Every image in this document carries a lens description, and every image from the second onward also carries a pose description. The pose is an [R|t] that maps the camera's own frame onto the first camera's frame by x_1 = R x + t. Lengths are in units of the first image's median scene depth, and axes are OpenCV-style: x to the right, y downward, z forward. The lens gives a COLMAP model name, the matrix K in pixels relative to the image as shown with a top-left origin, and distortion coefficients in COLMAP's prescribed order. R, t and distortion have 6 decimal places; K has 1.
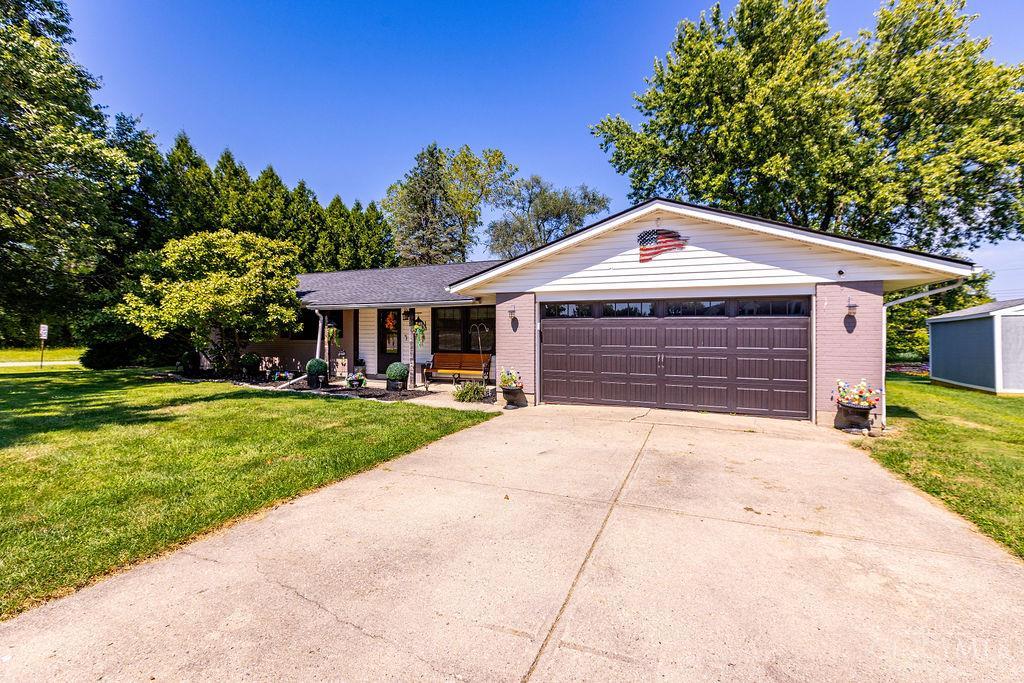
lens RADIAL K [[442.5, 0, 511.7], [0, 442.5, 330.2], [0, 0, 1]] dist [0.000581, -0.003989]
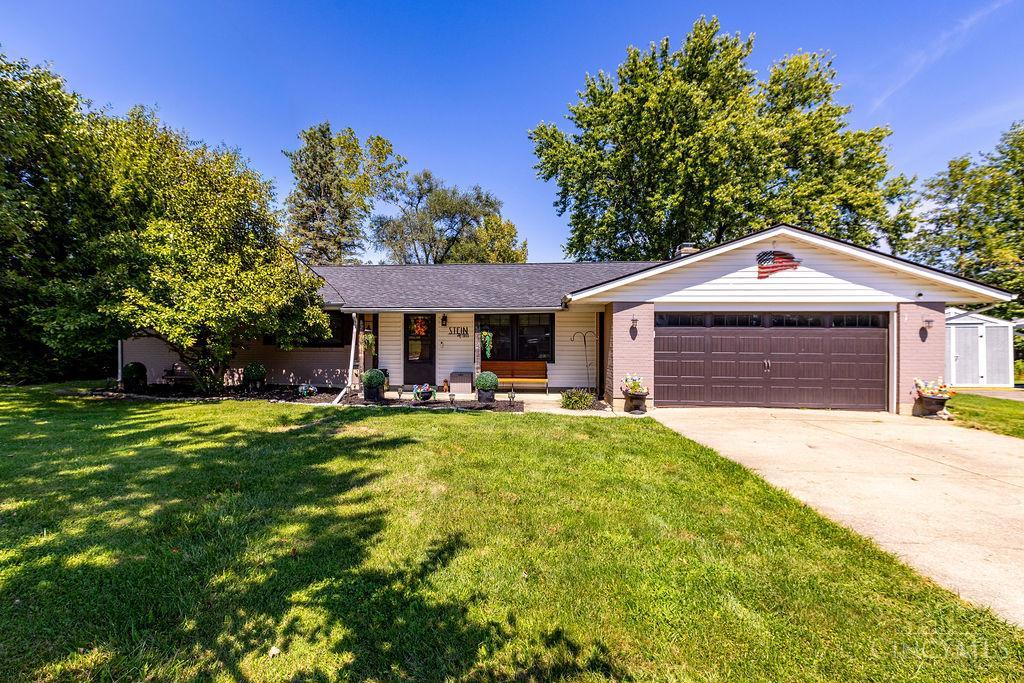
lens RADIAL K [[465.8, 0, 514.8], [0, 465.8, 334.1], [0, 0, 1]] dist [-0.001553, -0.000654]
pose [[0.954191, 0.004559, 0.299164, -0.514681], [-0.003779, 0.999988, -0.003185, -0.004453], [-0.299175, 0.001909, 0.954196, 0.038942]]
